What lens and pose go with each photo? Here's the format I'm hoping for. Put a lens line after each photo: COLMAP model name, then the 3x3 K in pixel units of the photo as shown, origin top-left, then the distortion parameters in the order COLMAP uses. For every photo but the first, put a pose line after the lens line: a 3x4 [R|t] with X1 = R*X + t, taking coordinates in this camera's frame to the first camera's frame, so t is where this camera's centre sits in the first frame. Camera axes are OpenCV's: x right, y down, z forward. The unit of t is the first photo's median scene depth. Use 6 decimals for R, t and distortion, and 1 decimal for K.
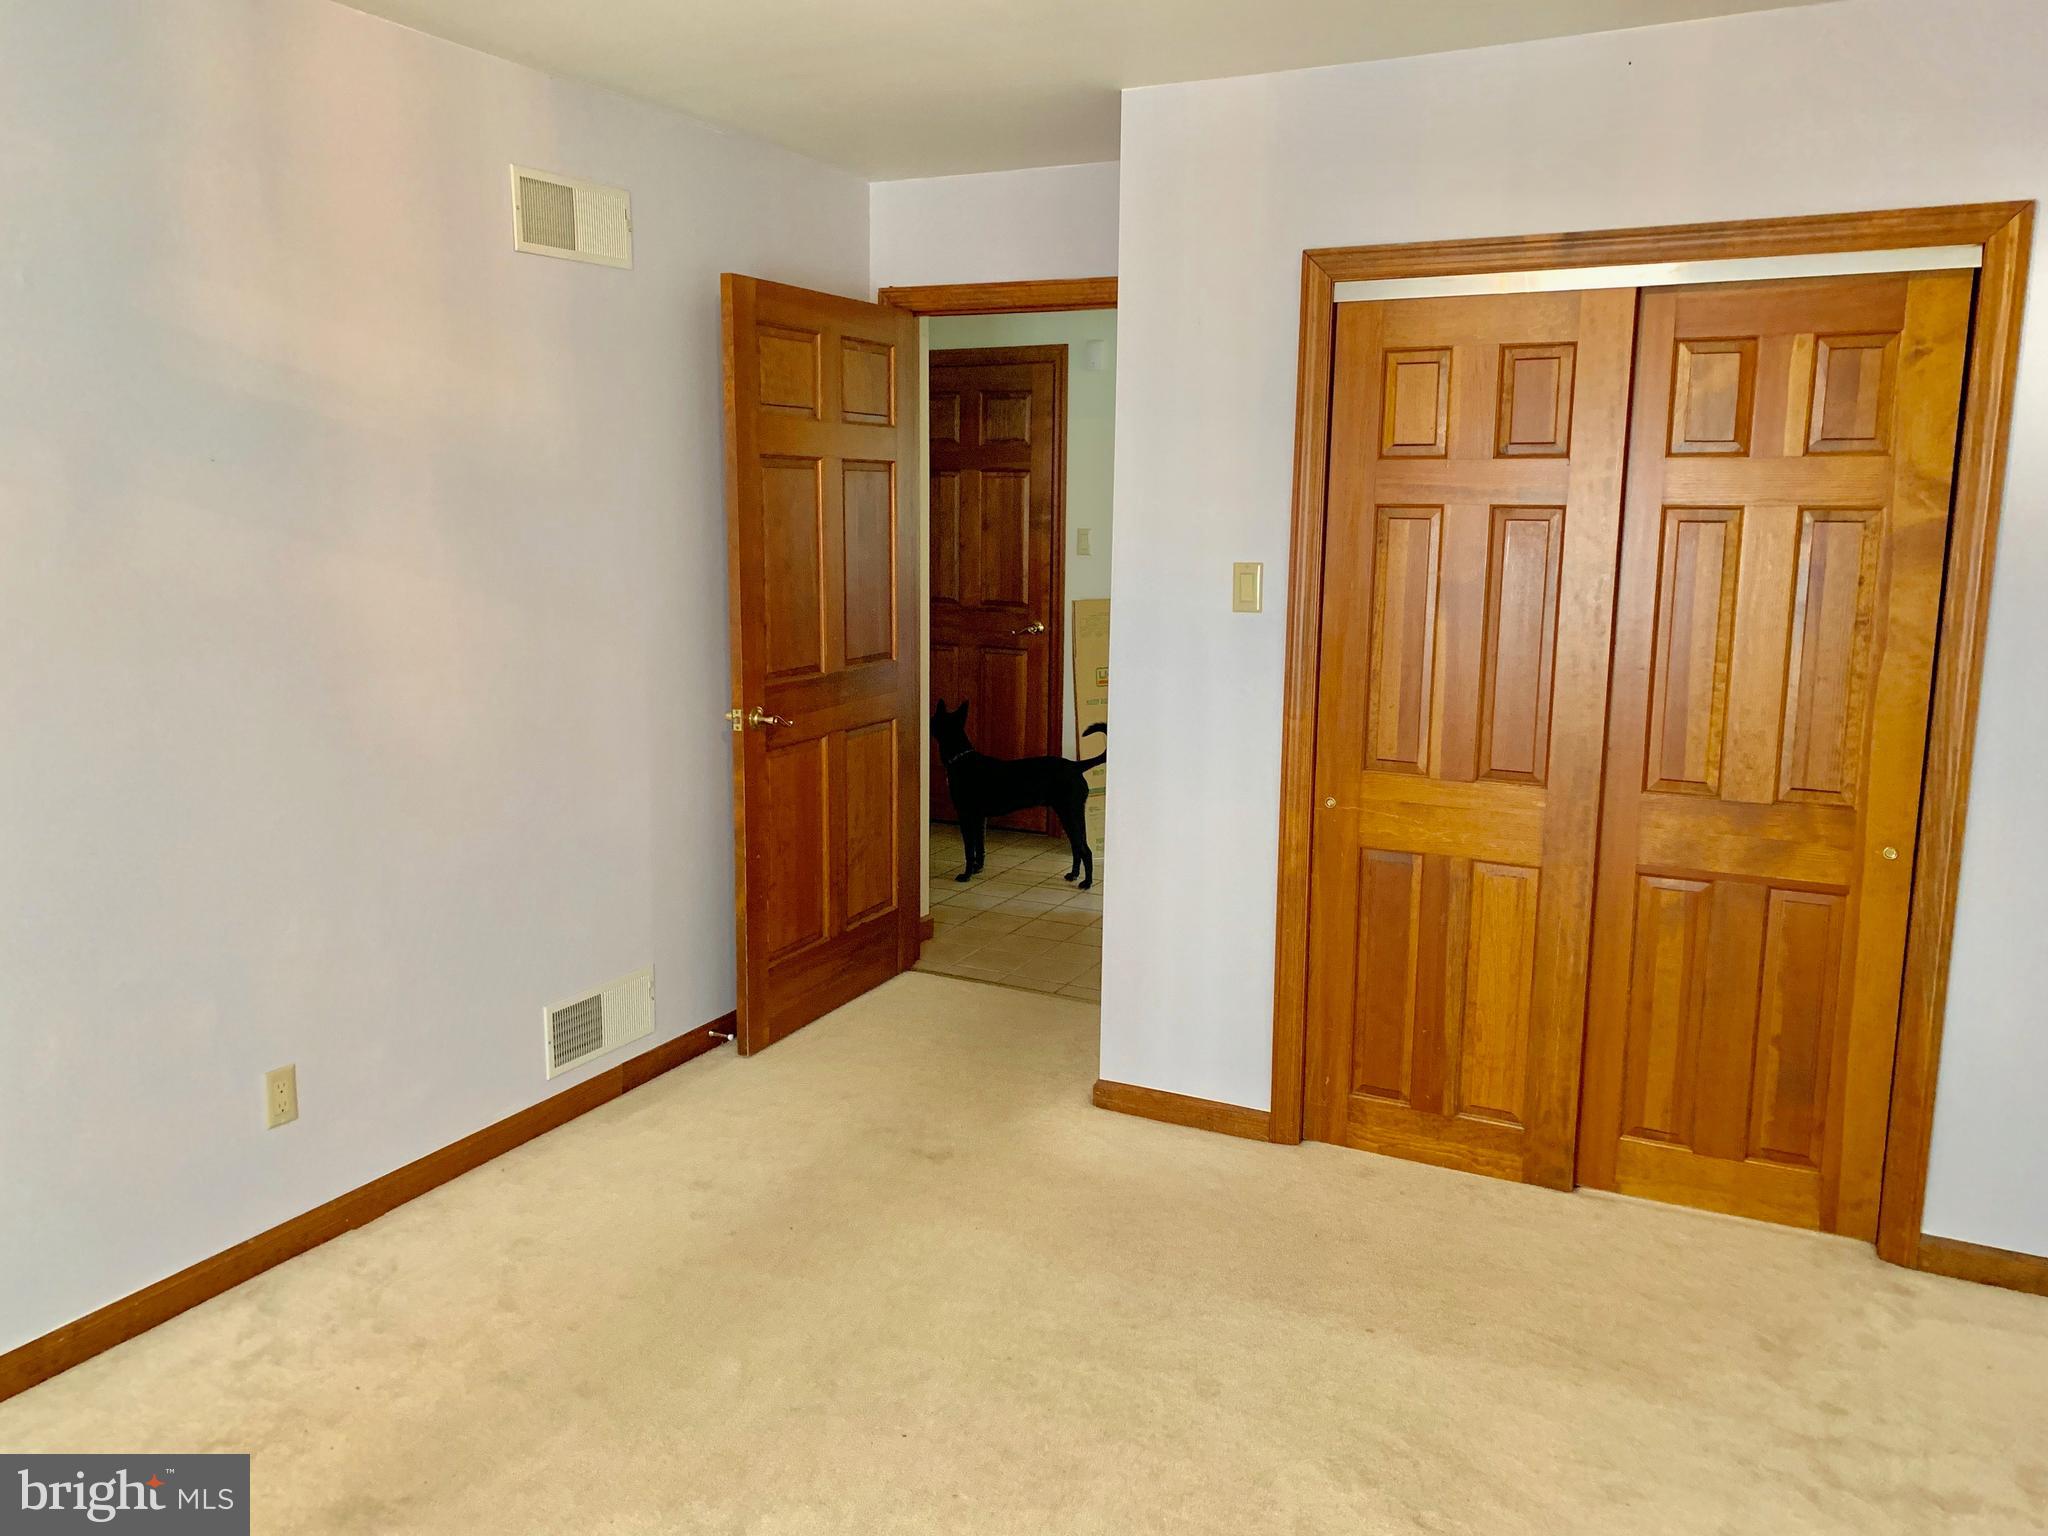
lens RADIAL K [[1550.3, 0, 1029.6], [0, 1550.3, 762.9], [0, 0, 1]] dist [0.039711, -0.052179]
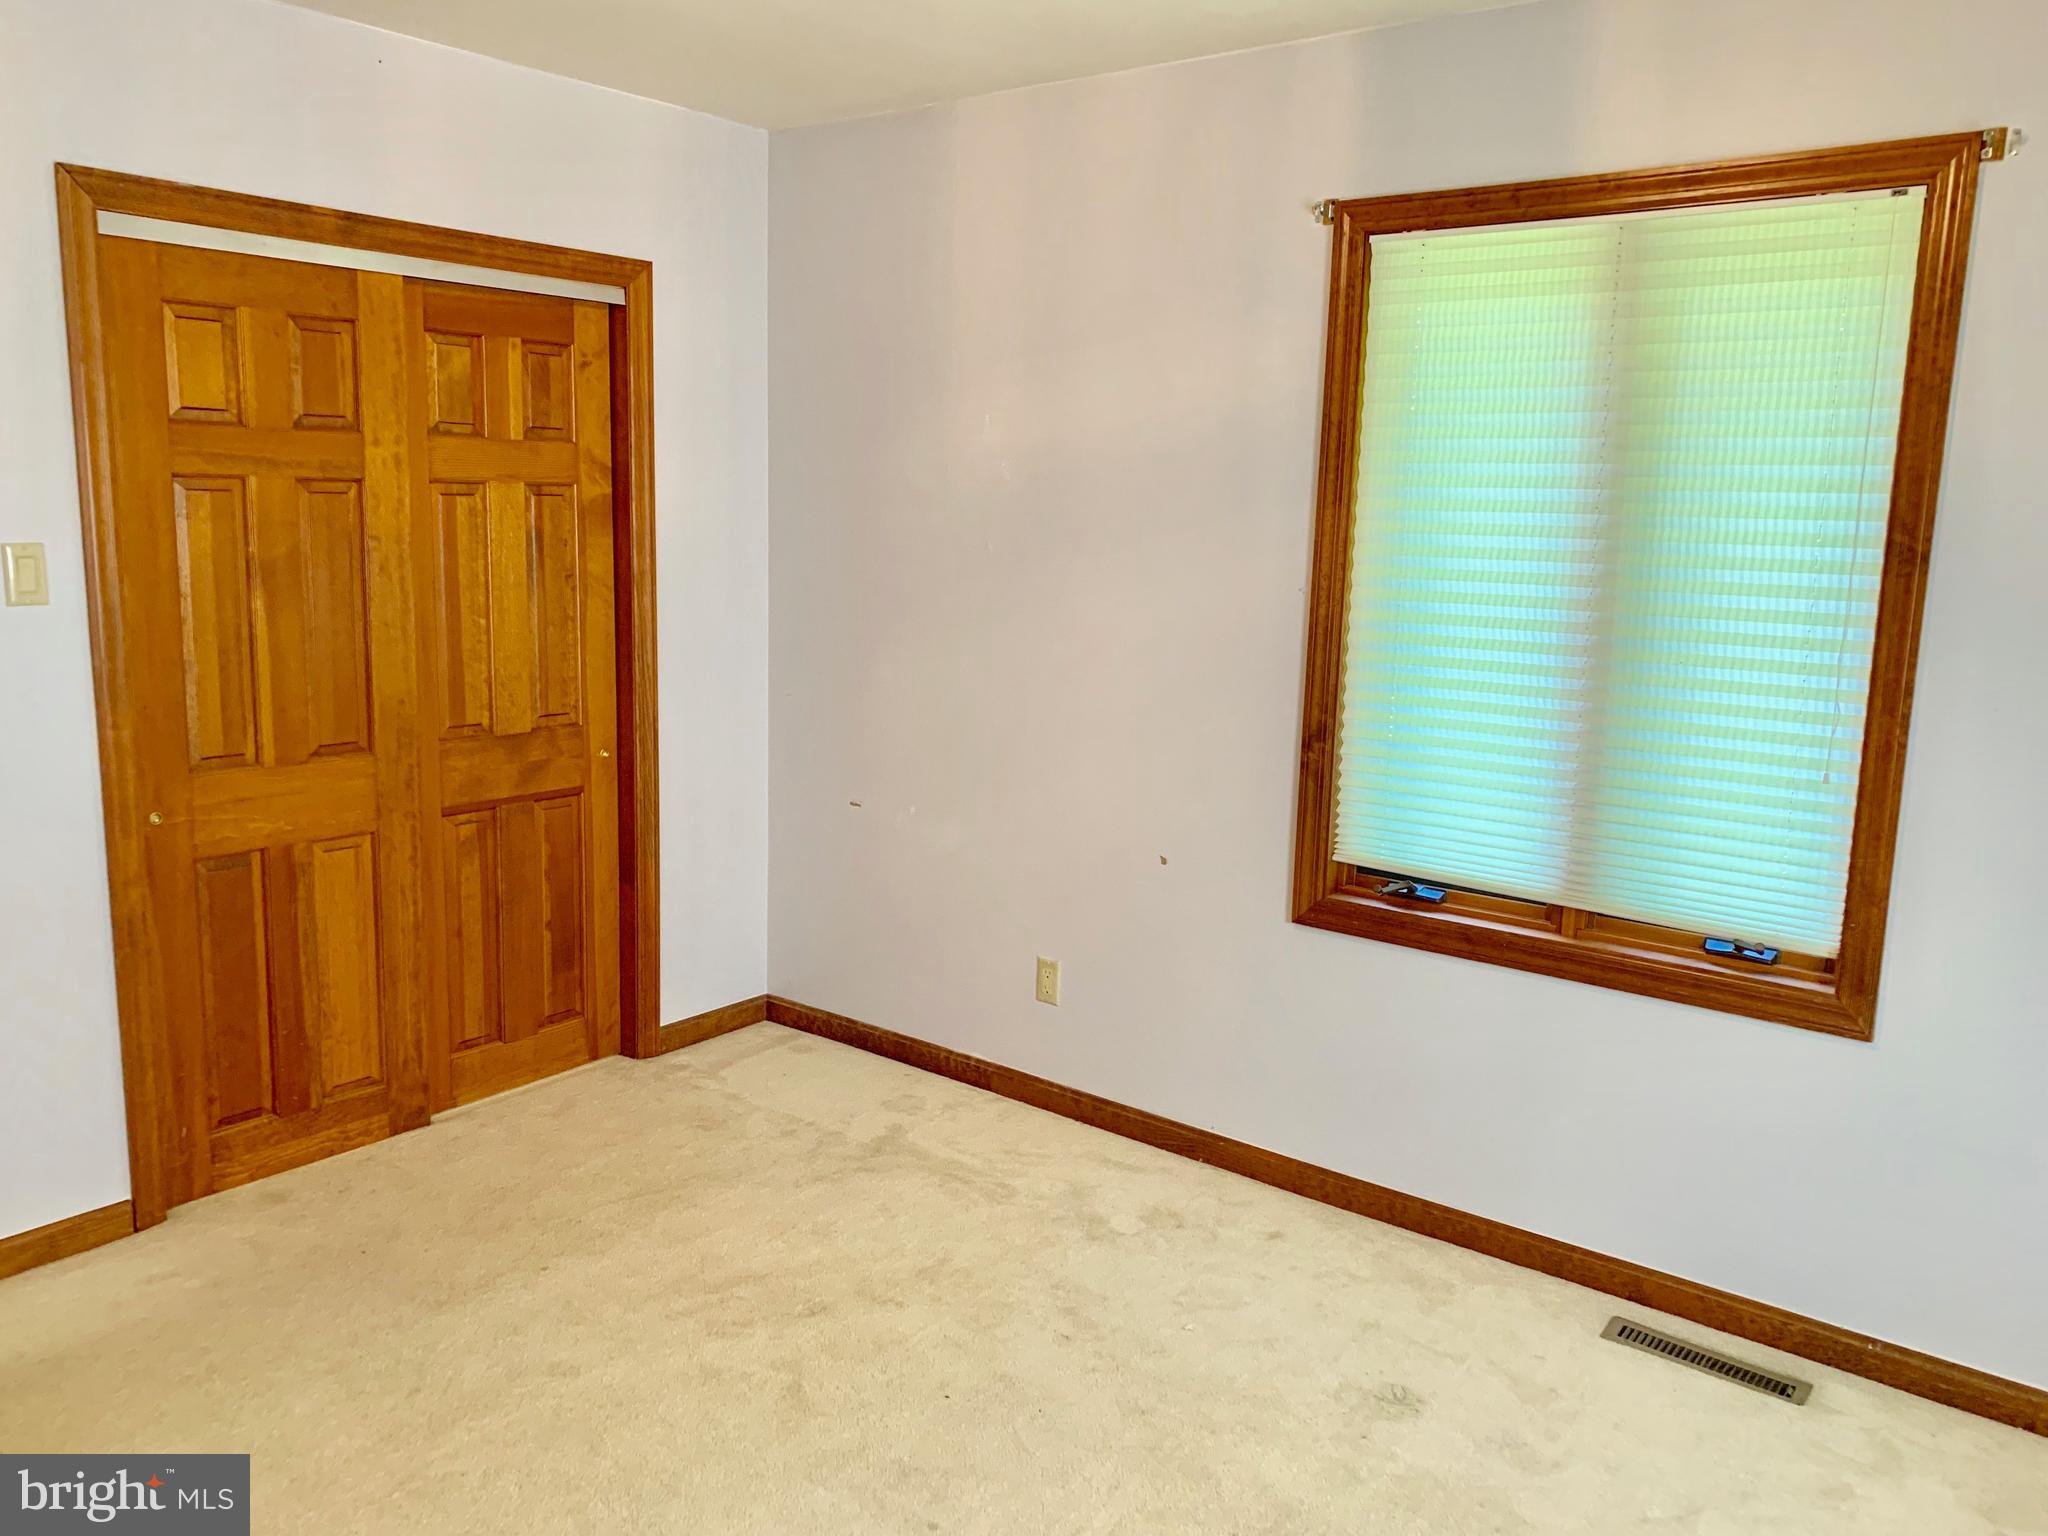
lens RADIAL K [[1550.3, 0, 1024.2], [0, 1550.3, 767.7], [0, 0, 1]] dist [0.039711, -0.052179]
pose [[0.193804, -0.175209, 0.965268, -0.596636], [0.135518, 0.979271, 0.150542, -0.073664], [-0.971635, 0.101635, 0.213531, 0.371485]]
